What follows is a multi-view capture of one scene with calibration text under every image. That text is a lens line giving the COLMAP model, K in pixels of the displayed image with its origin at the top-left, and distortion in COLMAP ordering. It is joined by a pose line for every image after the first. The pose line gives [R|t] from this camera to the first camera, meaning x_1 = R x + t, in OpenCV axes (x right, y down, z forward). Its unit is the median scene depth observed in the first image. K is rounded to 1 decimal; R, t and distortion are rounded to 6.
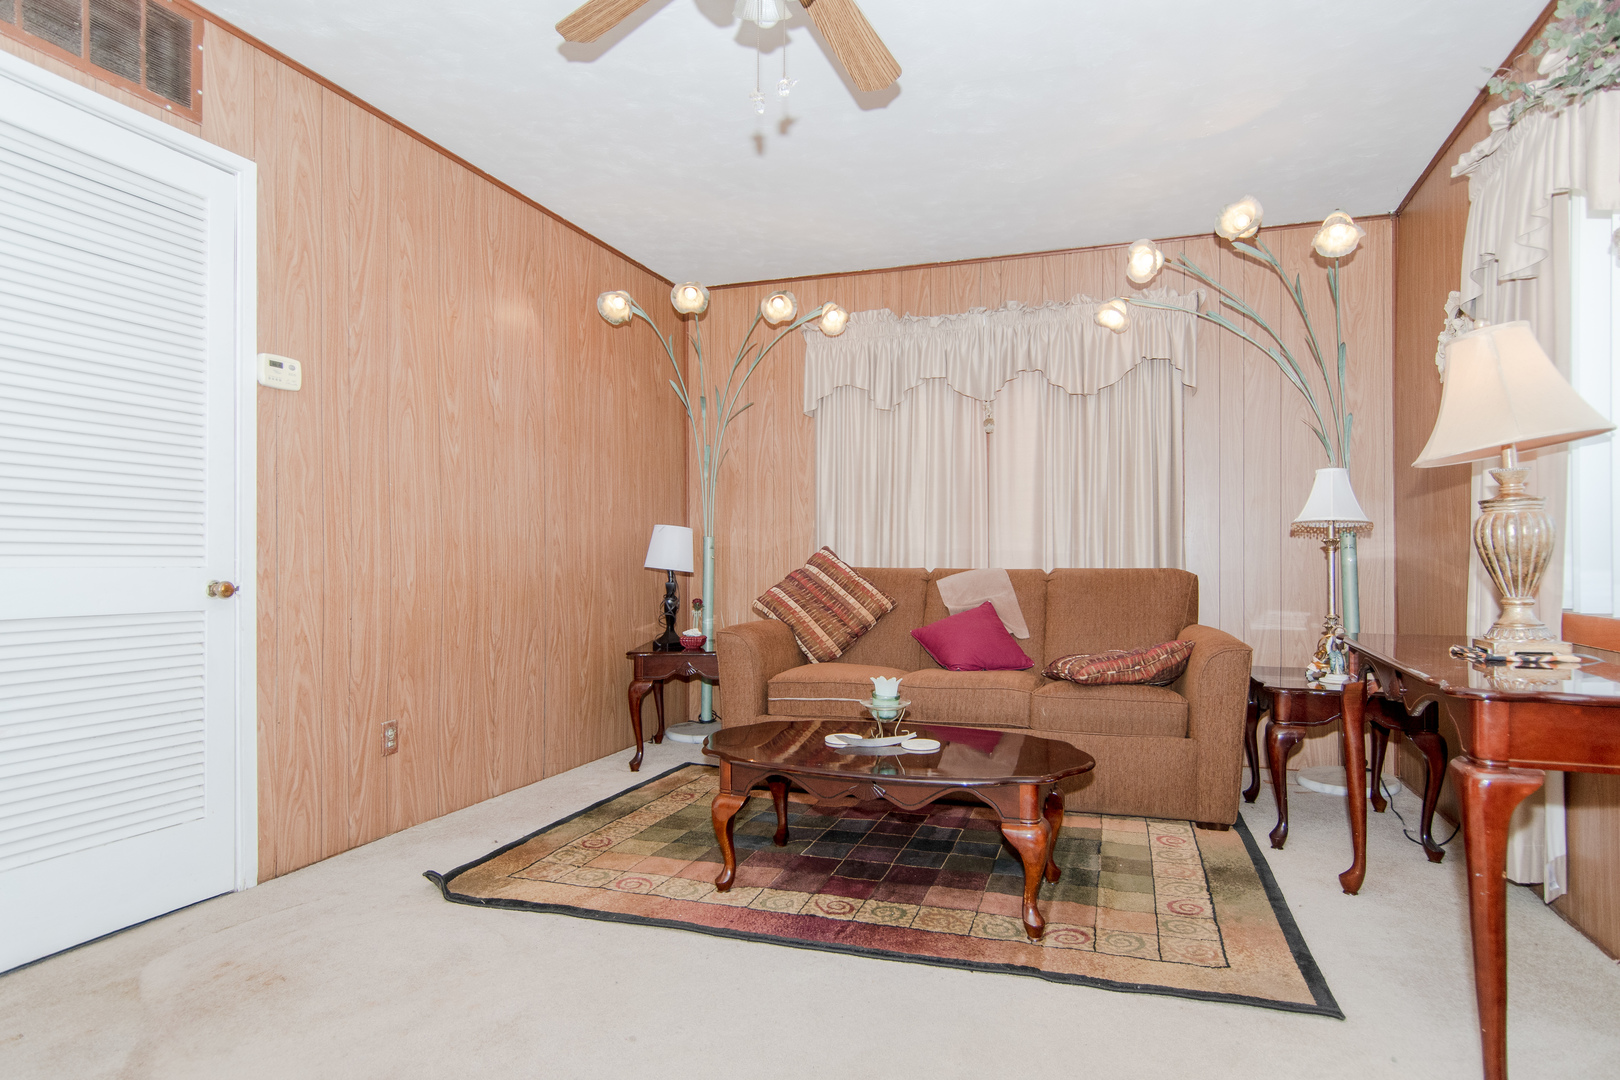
lens RADIAL K [[894.2, 0, 811.1], [0, 894.2, 555.3], [0, 0, 1]] dist [0.010568, -0.009629]
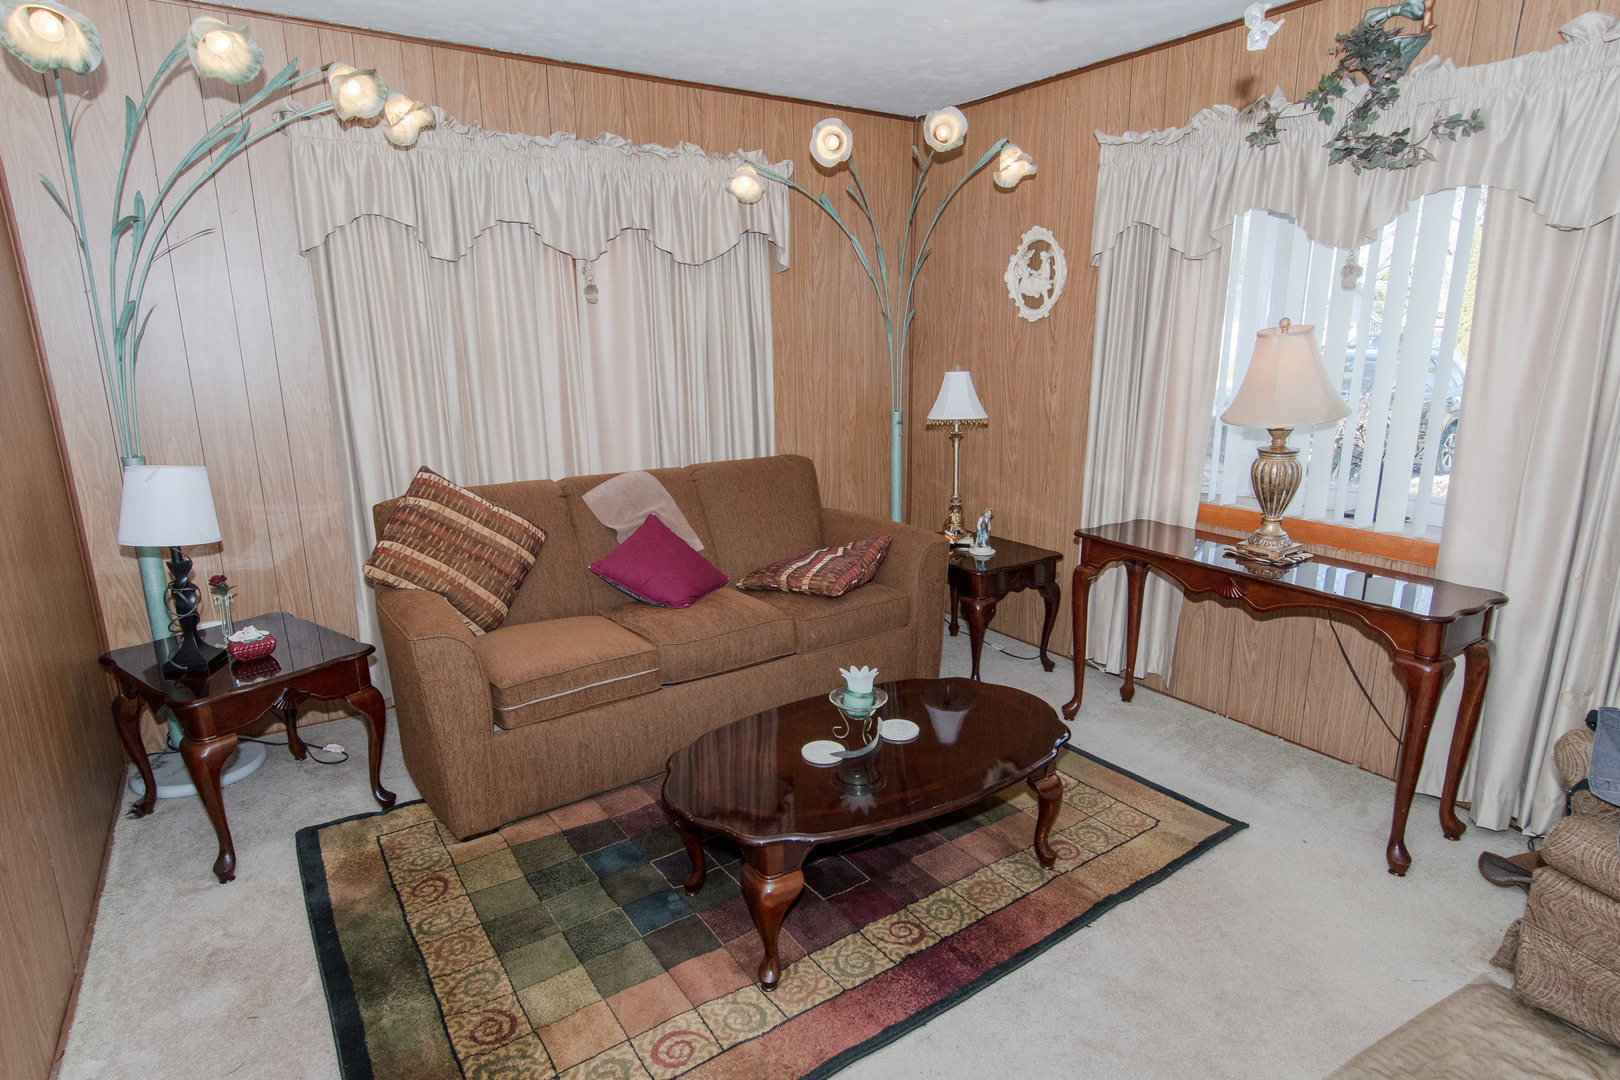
lens RADIAL K [[894.2, 0, 847.7], [0, 894.2, 560.2], [0, 0, 1]] dist [0.010568, -0.009629]
pose [[0.592677, -0.200680, 0.780039, -0.464242], [0.004135, 0.969209, 0.246205, -0.146211], [-0.805429, -0.142694, 0.575258, 0.412806]]
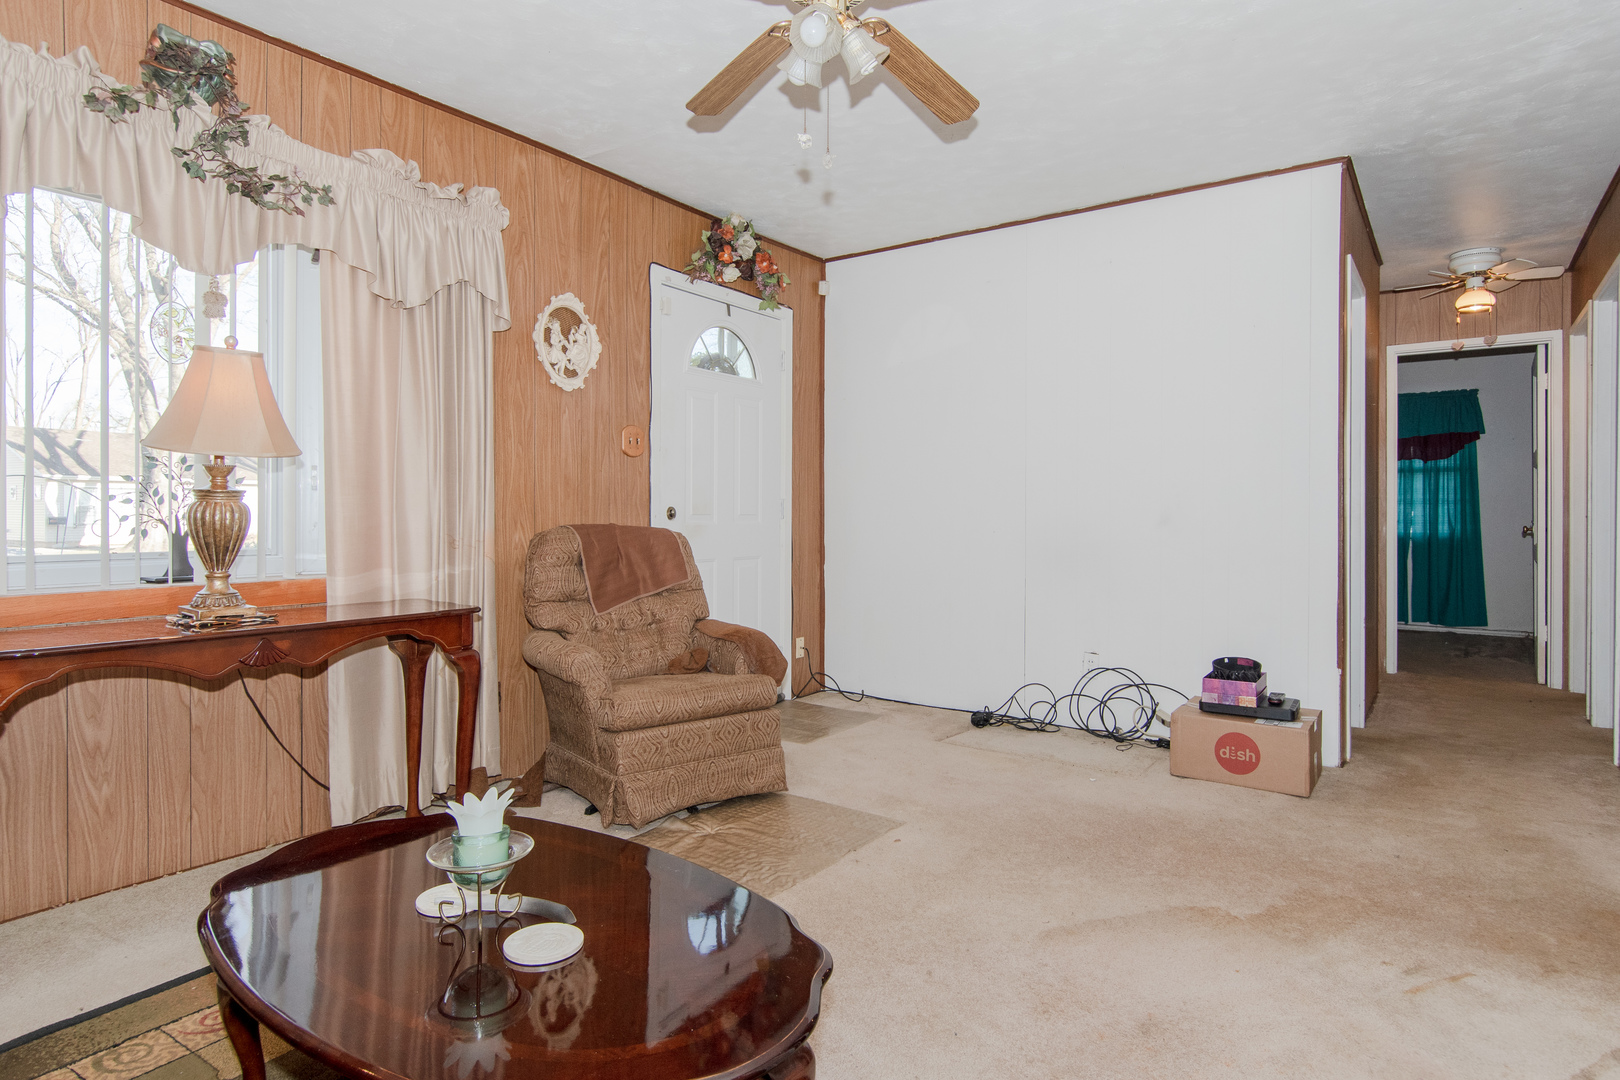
lens RADIAL K [[894.2, 0, 804.1], [0, 894.2, 525.0], [0, 0, 1]] dist [0.010568, -0.009629]
pose [[-0.961413, -0.004252, 0.275078, -0.179953], [-0.000864, 0.999922, 0.012438, -0.020372], [-0.275110, 0.011720, -0.961341, 1.128905]]
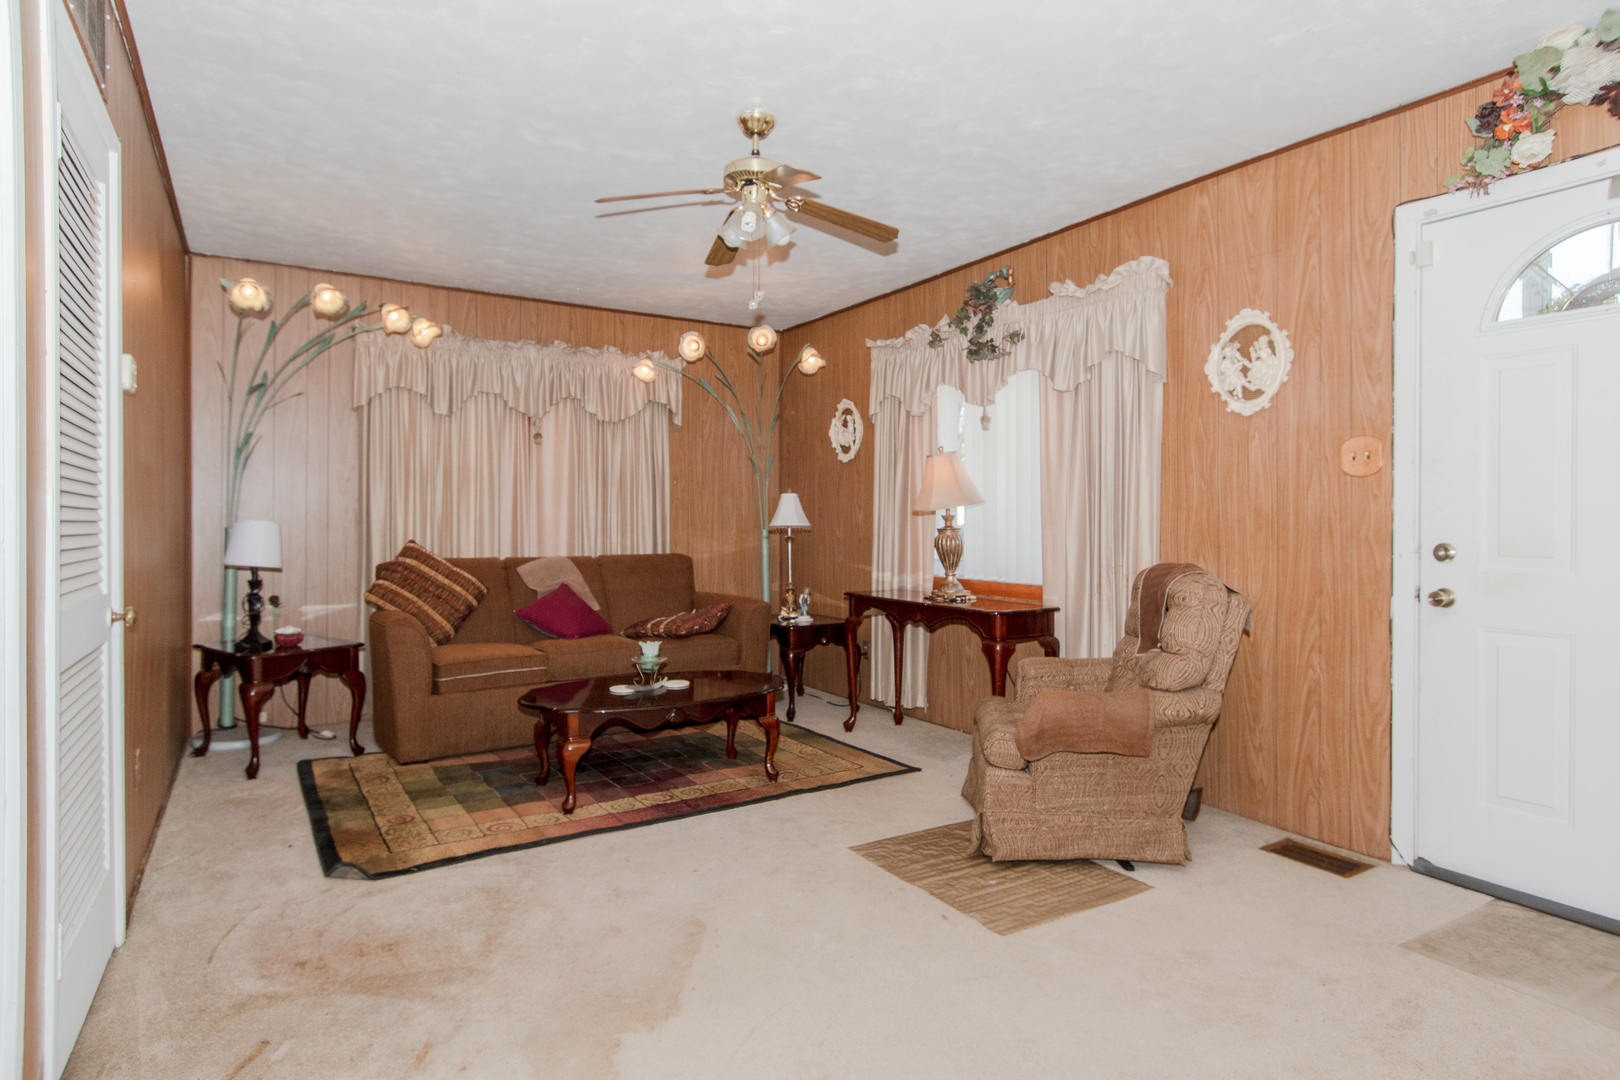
lens RADIAL K [[894.2, 0, 816.0], [0, 894.2, 537.9], [0, 0, 1]] dist [0.010568, -0.009629]
pose [[0.628197, -0.011295, 0.777972, -0.688479], [-0.006225, 0.999790, 0.019542, -0.048035], [-0.778029, -0.017119, 0.627995, -0.086931]]
